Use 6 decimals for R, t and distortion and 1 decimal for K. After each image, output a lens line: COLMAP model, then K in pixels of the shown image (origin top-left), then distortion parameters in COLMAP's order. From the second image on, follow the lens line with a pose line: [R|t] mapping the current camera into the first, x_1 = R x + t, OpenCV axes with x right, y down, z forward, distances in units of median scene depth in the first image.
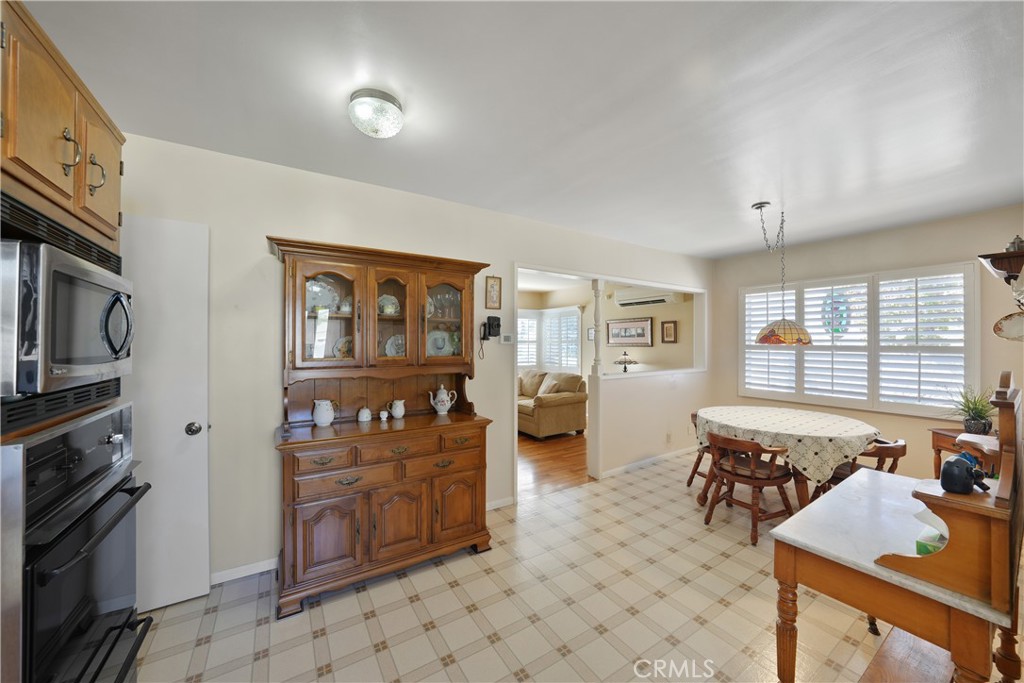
lens RADIAL K [[373.1, 0, 511.8], [0, 373.1, 338.8], [0, 0, 1]] dist [-0.020819, 0.000131]
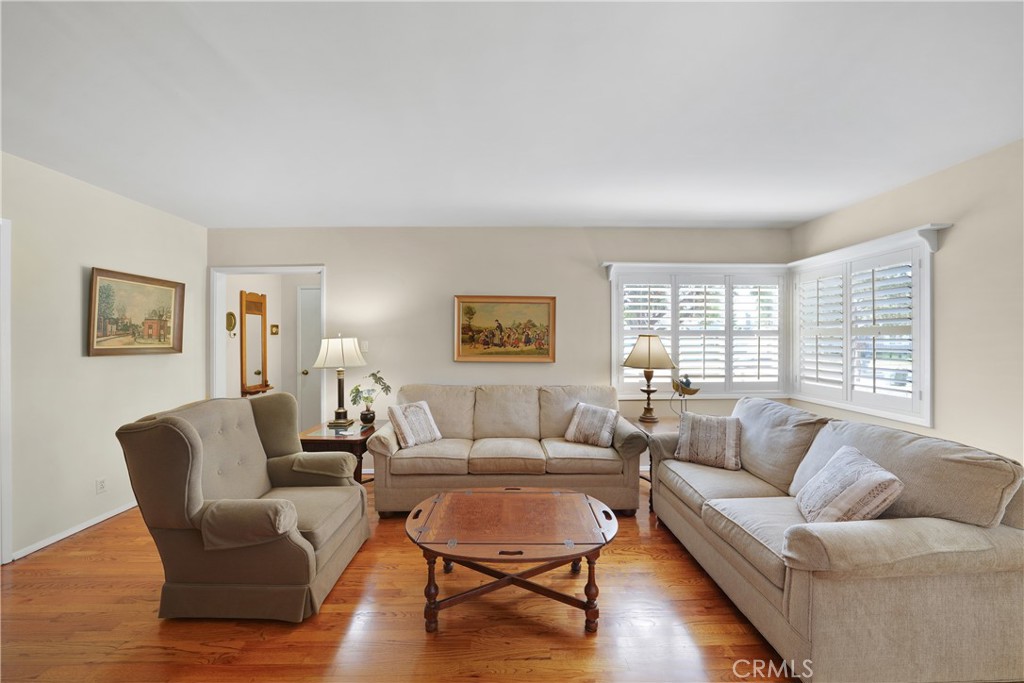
lens RADIAL K [[373.1, 0, 511.8], [0, 373.1, 338.8], [0, 0, 1]] dist [-0.020819, 0.000131]
pose [[0.858626, -0.003061, -0.512594, 0.022737], [0.006338, 0.999969, 0.004646, 0.016555], [0.512564, -0.007238, 0.858619, 0.628950]]
